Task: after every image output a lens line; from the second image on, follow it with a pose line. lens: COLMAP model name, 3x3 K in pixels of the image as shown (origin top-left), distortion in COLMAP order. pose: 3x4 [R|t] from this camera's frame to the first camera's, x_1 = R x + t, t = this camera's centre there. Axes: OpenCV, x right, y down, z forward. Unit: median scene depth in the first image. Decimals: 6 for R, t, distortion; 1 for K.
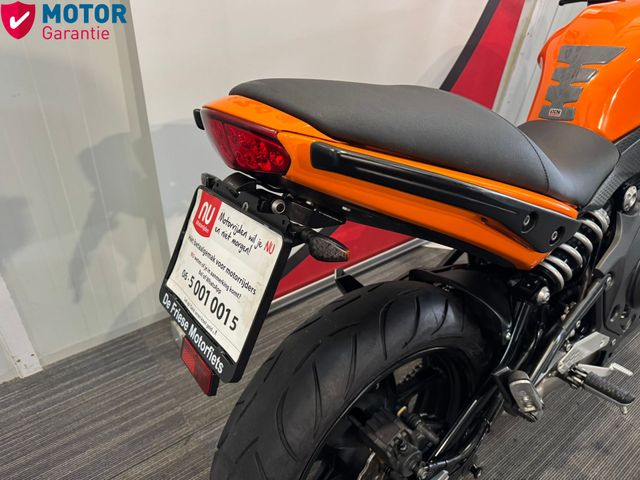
lens RADIAL K [[459.6, 0, 318.8], [0, 459.6, 234.4], [0, 0, 1]] dist [0.033866, -0.054994]
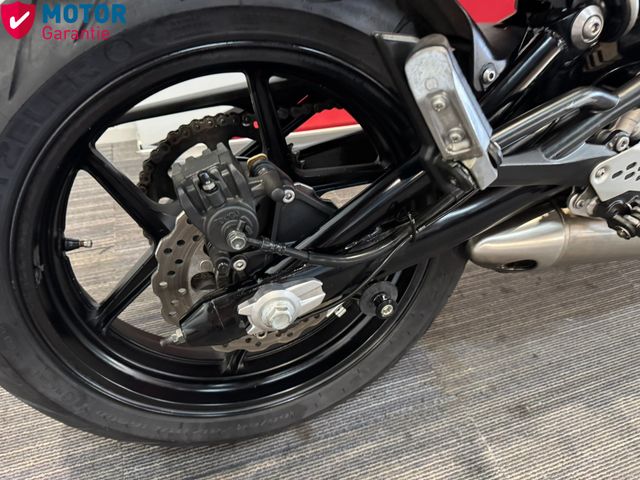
lens RADIAL K [[459.6, 0, 329.5], [0, 459.6, 248.1], [0, 0, 1]] dist [0.033866, -0.054994]
pose [[0.954499, 0.186911, -0.232371, 0.293485], [-0.160548, 0.978722, 0.127776, 0.280694], [0.251309, -0.084656, 0.964198, 0.317942]]
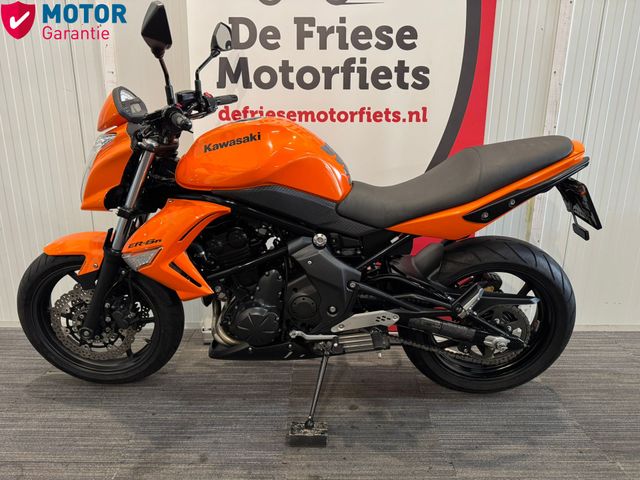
lens RADIAL K [[459.6, 0, 323.2], [0, 459.6, 239.7], [0, 0, 1]] dist [0.033866, -0.054994]
pose [[0.802694, 0.066848, -0.592632, 1.147029], [-0.303956, 0.900810, -0.310085, 0.360983], [0.513120, 0.429038, 0.743394, -0.146898]]
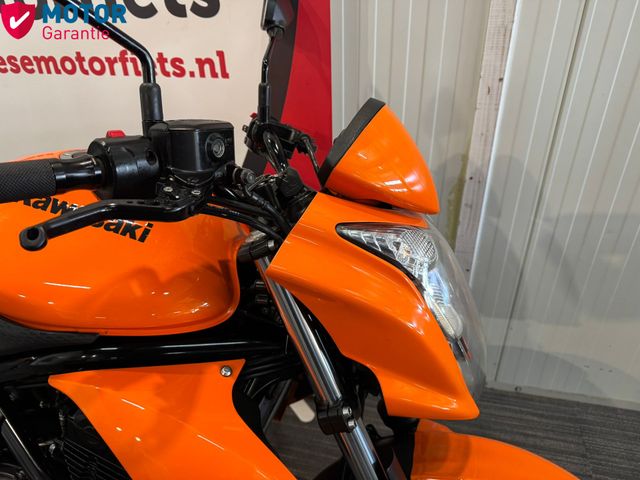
lens RADIAL K [[459.6, 0, 317.8], [0, 459.6, 229.3], [0, 0, 1]] dist [0.033866, -0.054994]
pose [[0.631123, 0.292676, -0.718349, 1.292055], [-0.389496, 0.920444, 0.032814, -0.499265], [0.670803, 0.259084, 0.694909, 0.683623]]
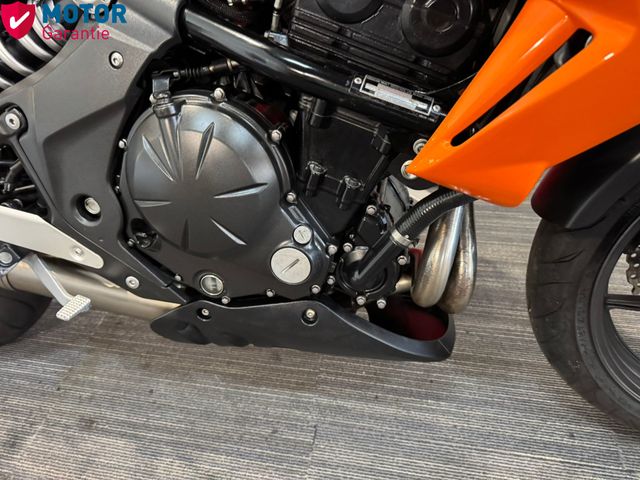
lens RADIAL K [[459.6, 0, 320.0], [0, 459.6, 238.6], [0, 0, 1]] dist [0.033866, -0.054994]
pose [[0.664260, 0.381135, -0.643035, 1.078270], [-0.337192, 0.920532, 0.197289, -0.006831], [0.667128, 0.085775, 0.739988, 0.687009]]
